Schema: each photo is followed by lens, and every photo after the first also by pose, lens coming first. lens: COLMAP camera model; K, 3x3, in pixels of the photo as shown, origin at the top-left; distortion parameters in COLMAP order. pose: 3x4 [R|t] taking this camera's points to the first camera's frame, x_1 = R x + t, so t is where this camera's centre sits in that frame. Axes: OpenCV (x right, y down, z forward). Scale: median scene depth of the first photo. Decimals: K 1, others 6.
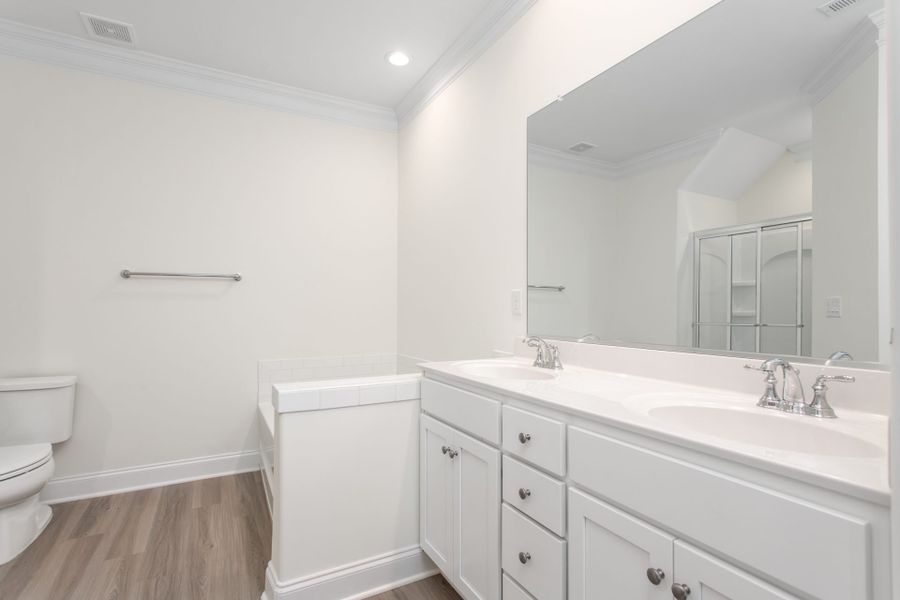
lens RADIAL K [[433.3, 0, 447.1], [0, 433.3, 301.3], [0, 0, 1]] dist [-0.011021, 0.000555]
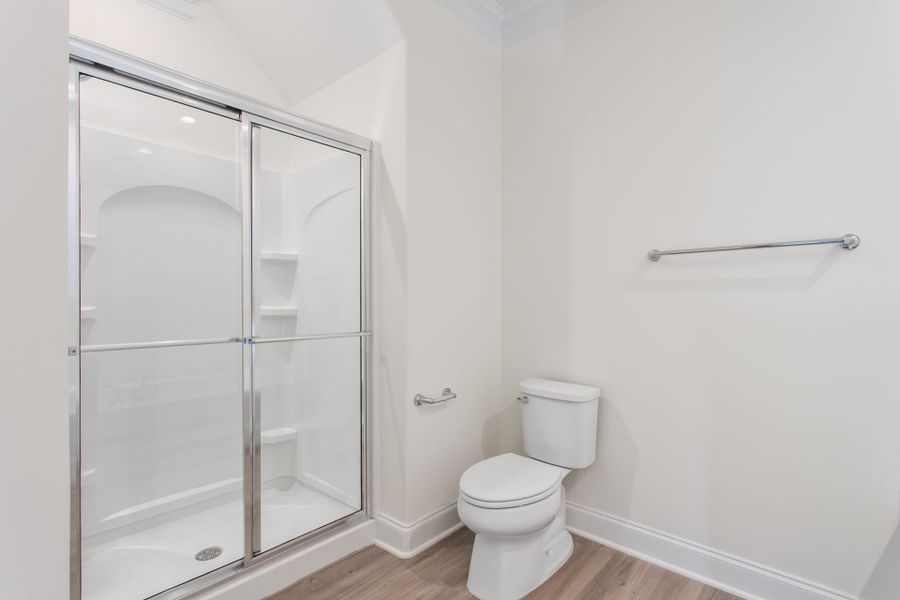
lens RADIAL K [[433.3, 0, 444.4], [0, 433.3, 299.5], [0, 0, 1]] dist [-0.011021, 0.000555]
pose [[0.340136, 0.000680, -0.940376, -0.212565], [0.006467, 0.999974, 0.003063, 0.004855], [0.940354, -0.007123, 0.340123, 0.467642]]
